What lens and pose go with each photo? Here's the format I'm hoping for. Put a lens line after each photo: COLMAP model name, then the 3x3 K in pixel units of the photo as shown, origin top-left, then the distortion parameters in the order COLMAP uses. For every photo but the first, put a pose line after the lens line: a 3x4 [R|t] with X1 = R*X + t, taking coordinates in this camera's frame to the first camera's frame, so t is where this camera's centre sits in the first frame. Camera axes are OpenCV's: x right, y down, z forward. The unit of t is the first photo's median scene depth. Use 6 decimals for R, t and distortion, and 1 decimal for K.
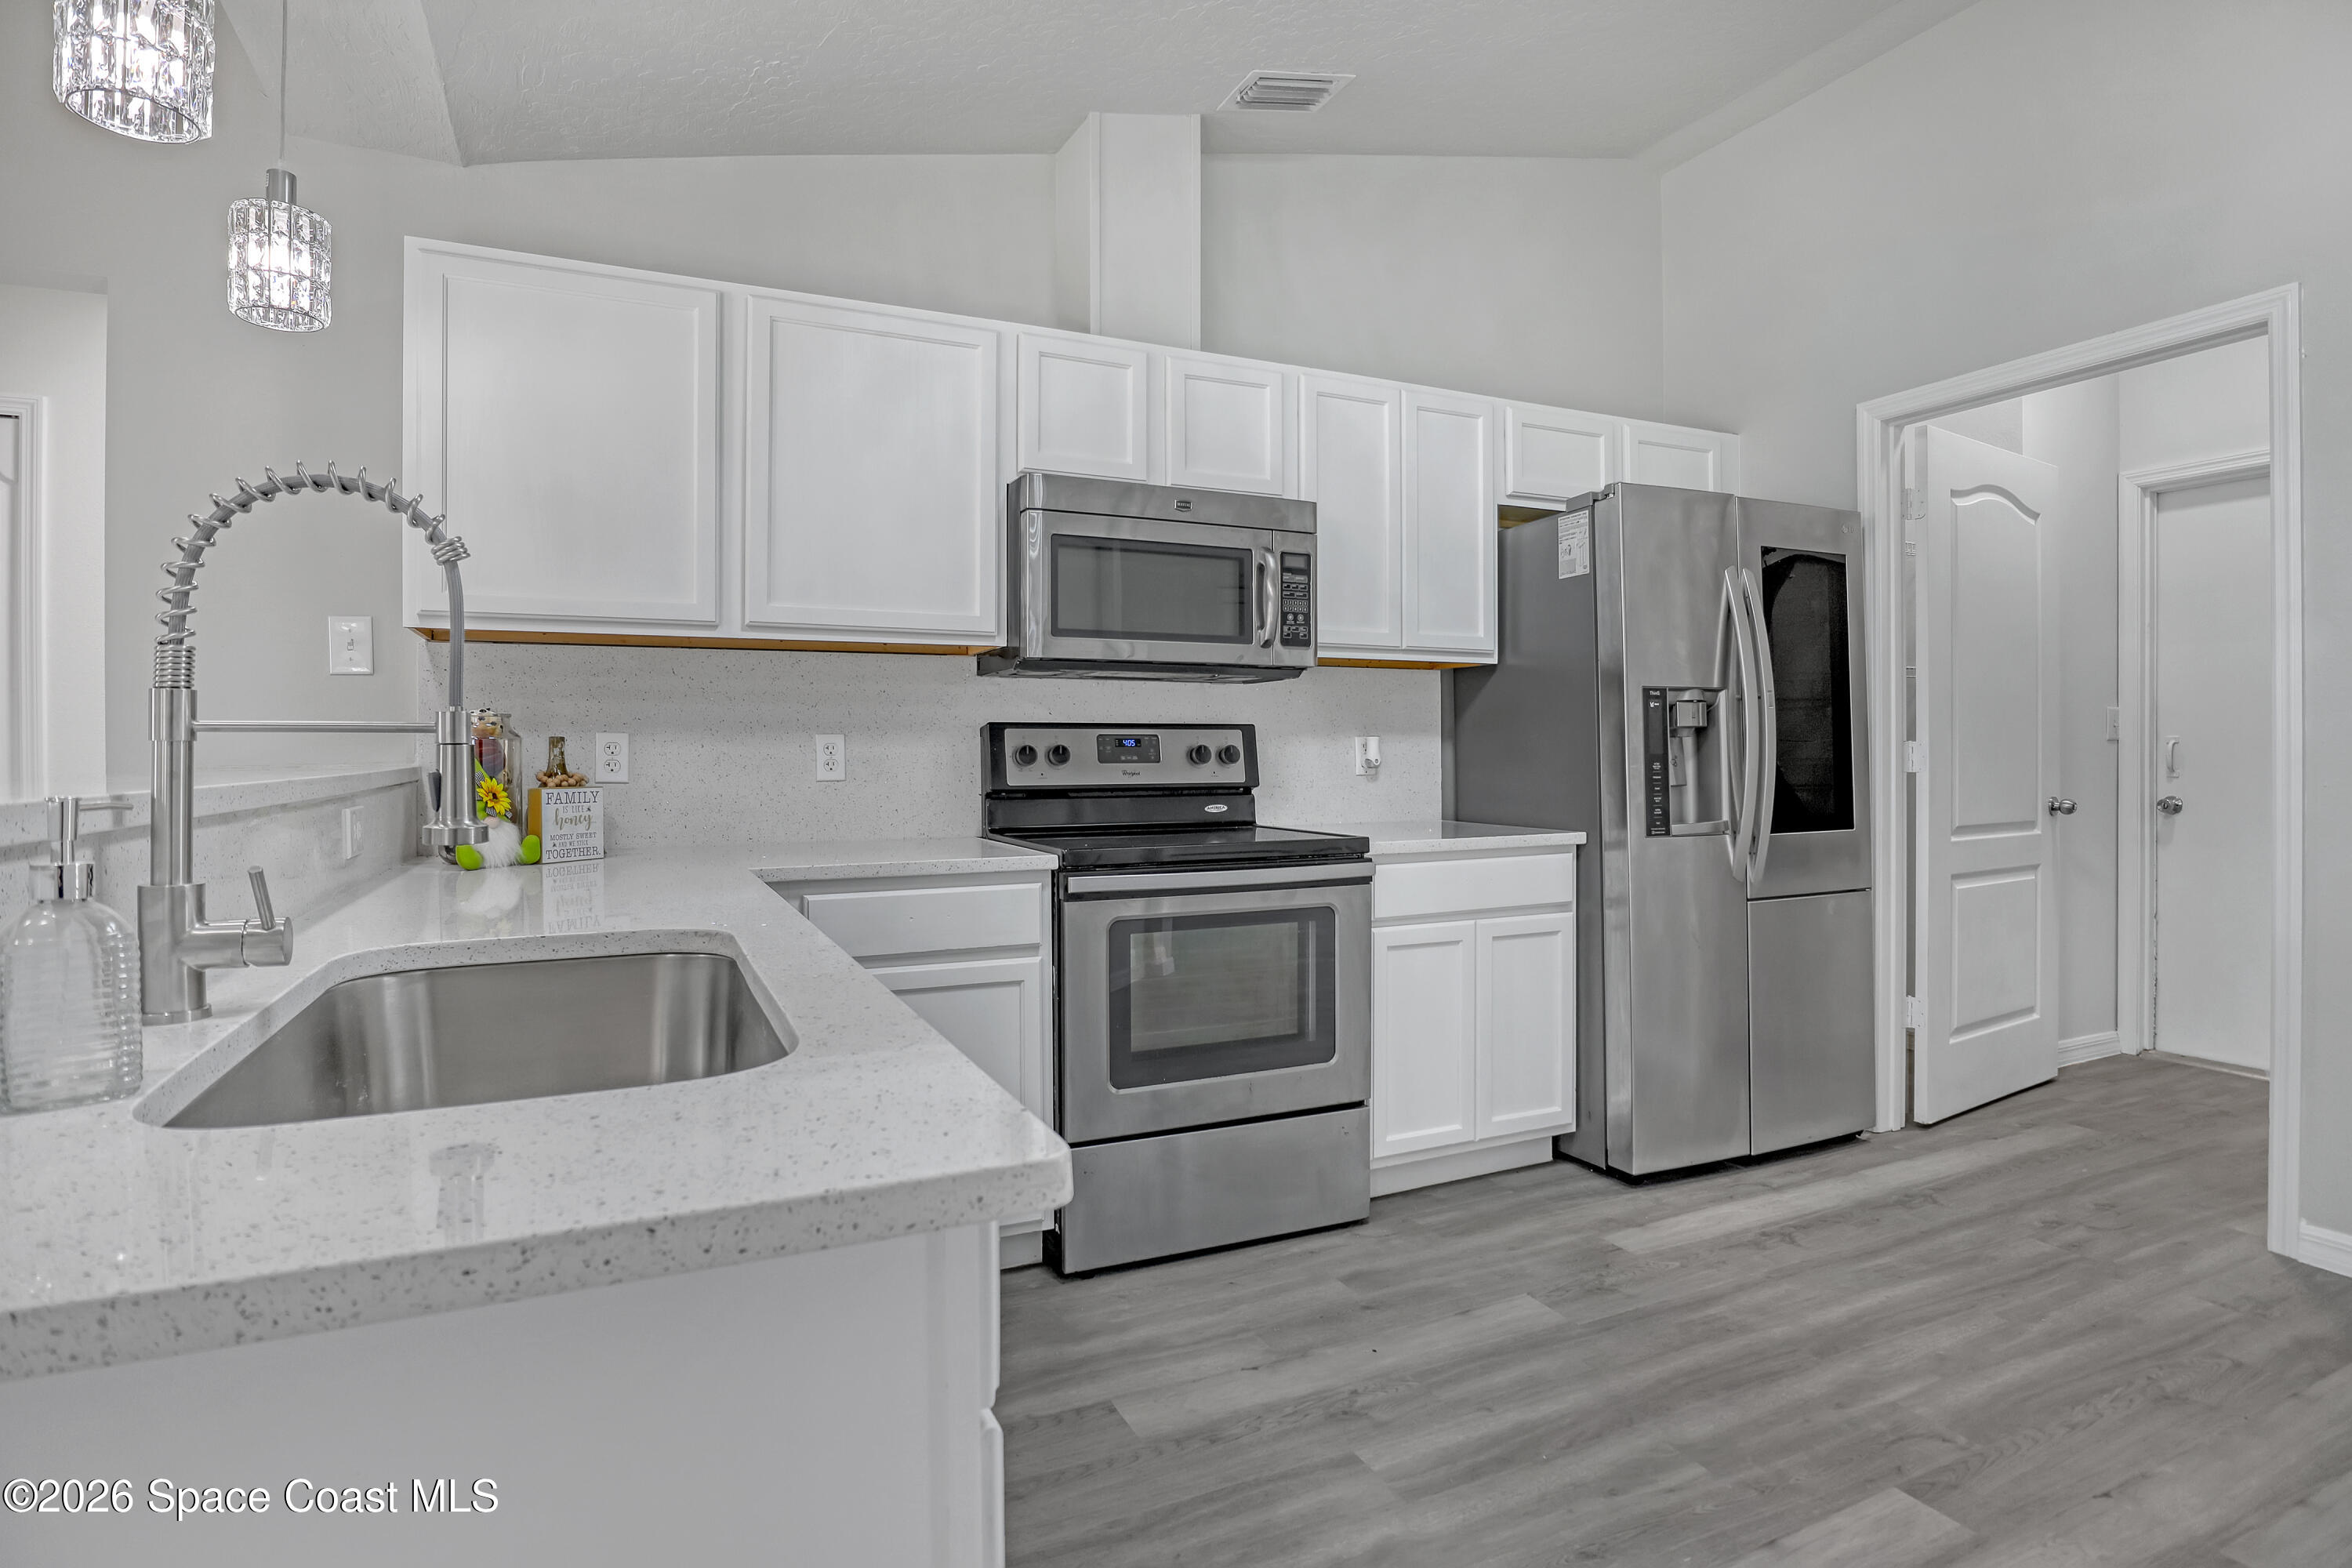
lens RADIAL K [[1213.2, 0, 1182.7], [0, 1213.2, 770.0], [0, 0, 1]] dist [-0.032863, 0.001590]
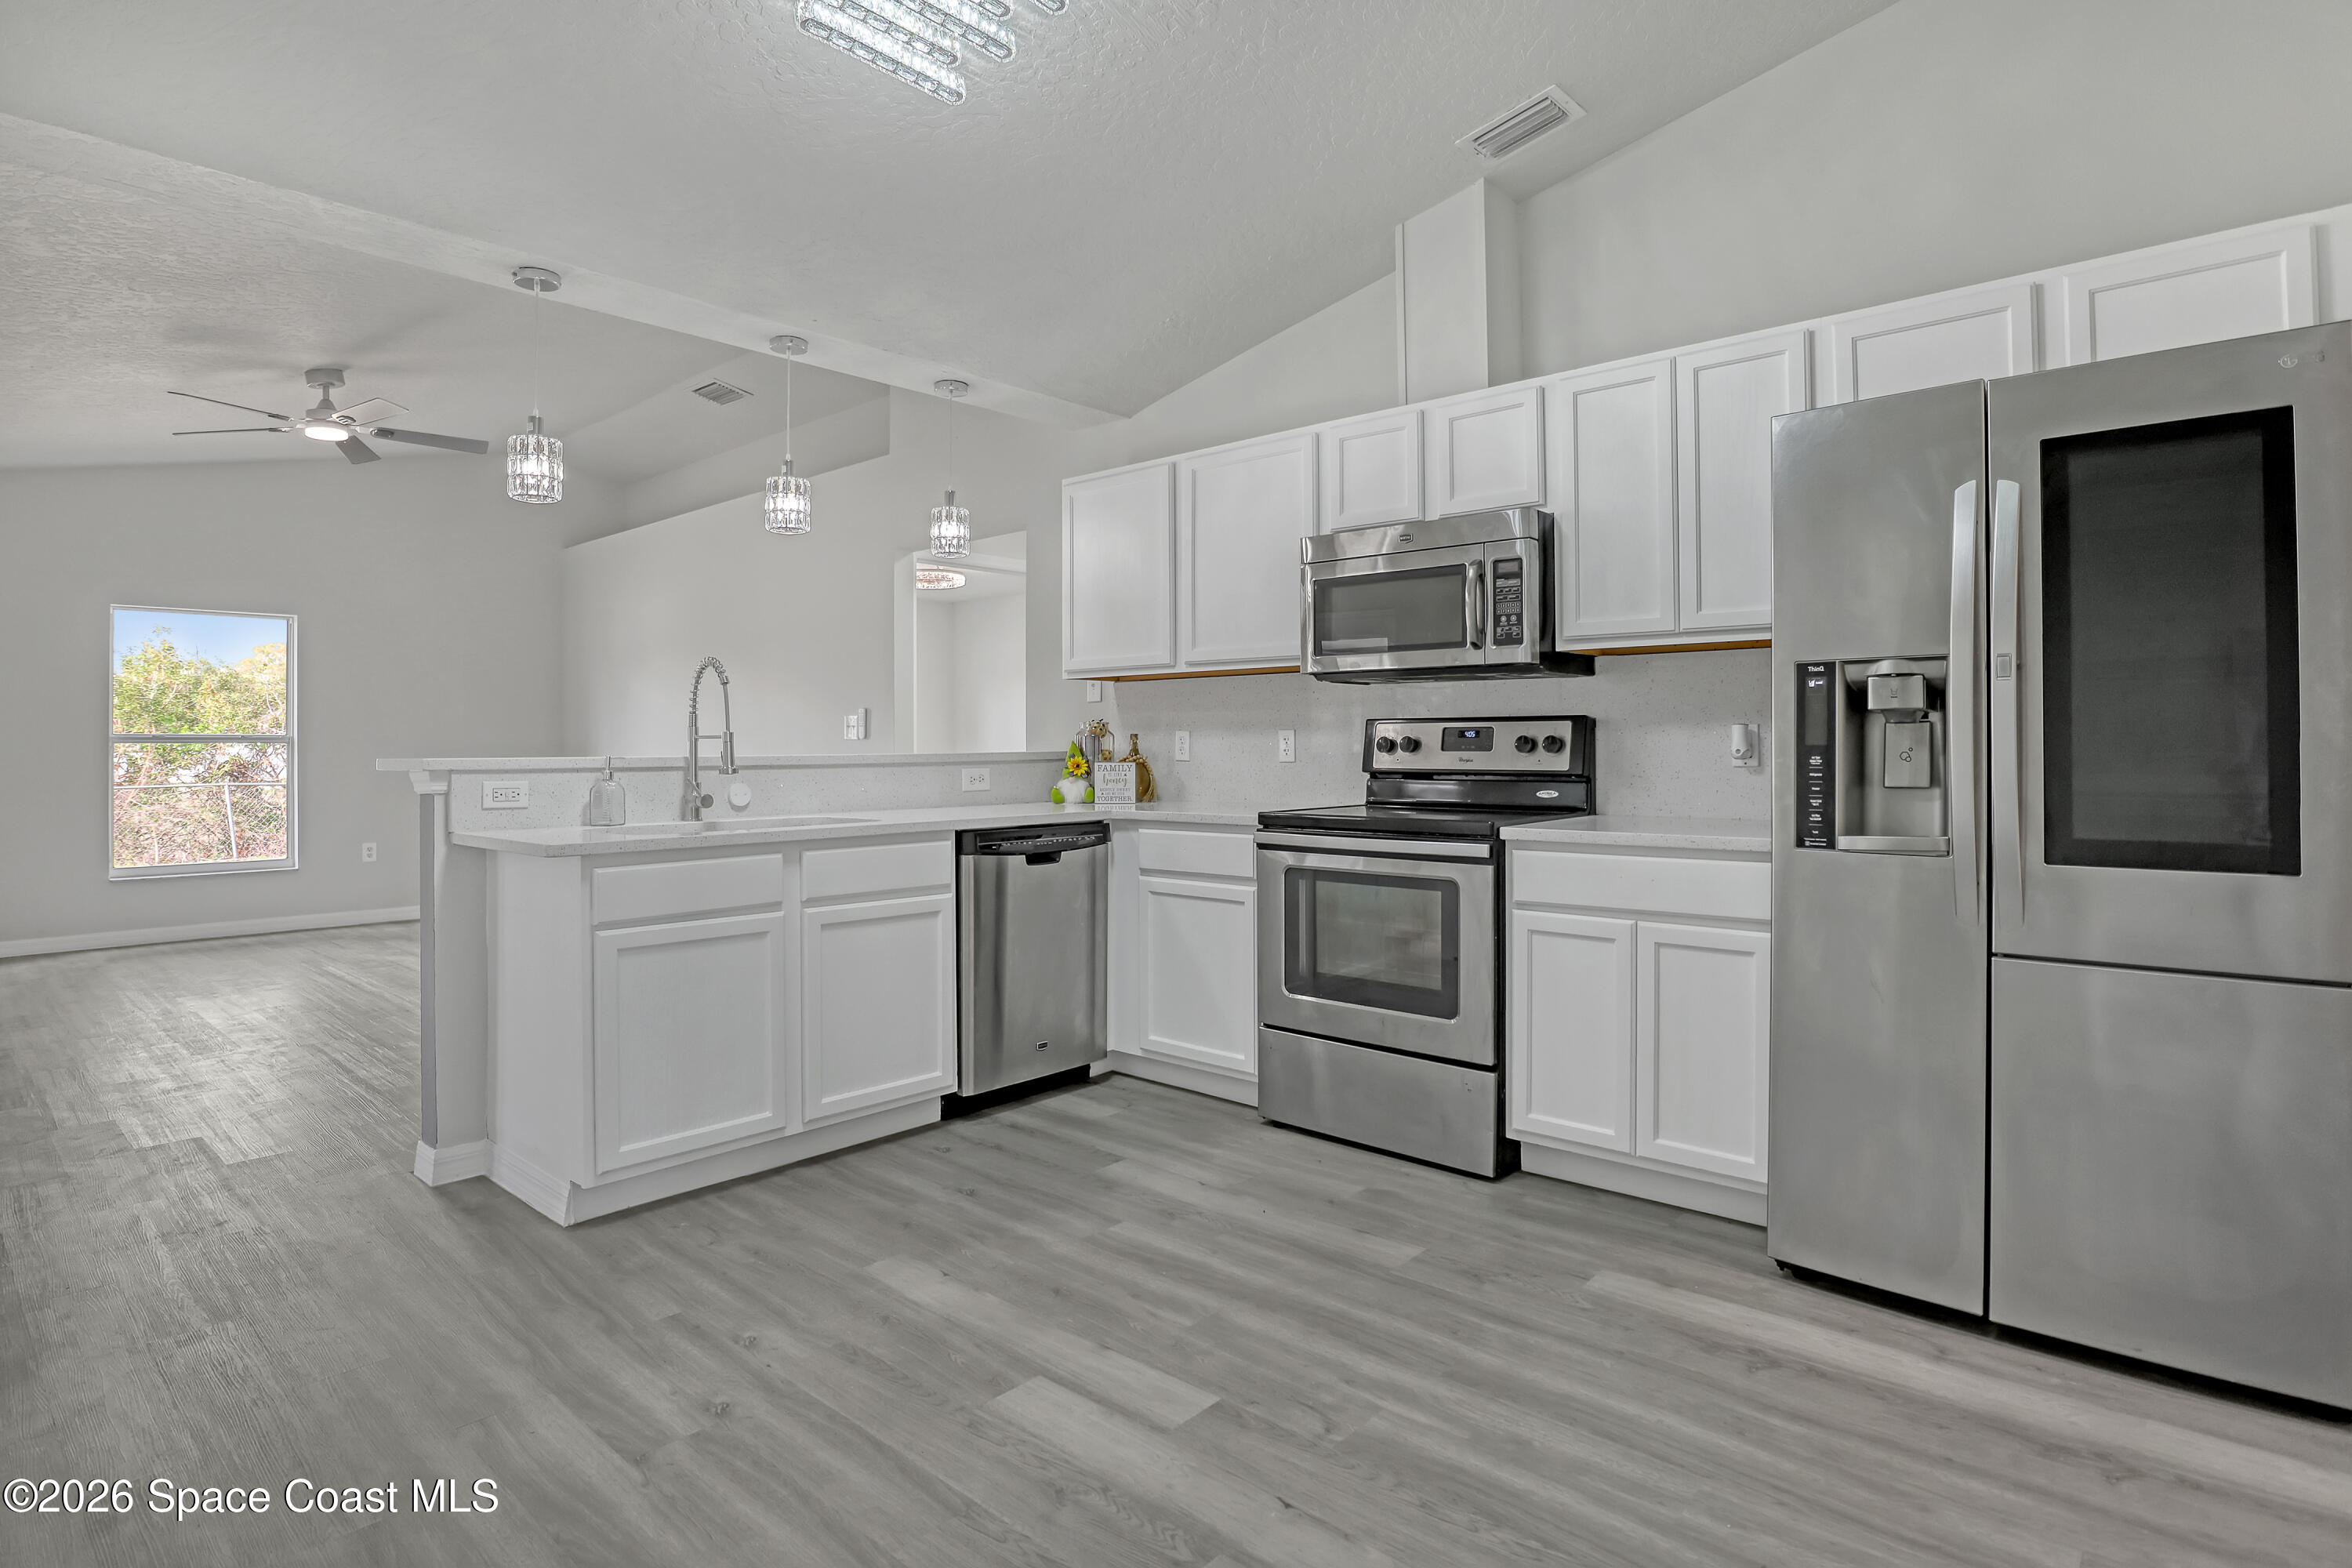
lens RADIAL K [[1236.7, 0, 1184.1], [0, 1236.7, 739.9], [0, 0, 1]] dist [-0.019479, 0.000588]
pose [[0.383706, -0.000131, -0.923455, 1.102741], [-0.008197, 0.999960, -0.003548, -0.011846], [0.923419, 0.008931, 0.383690, 0.339233]]
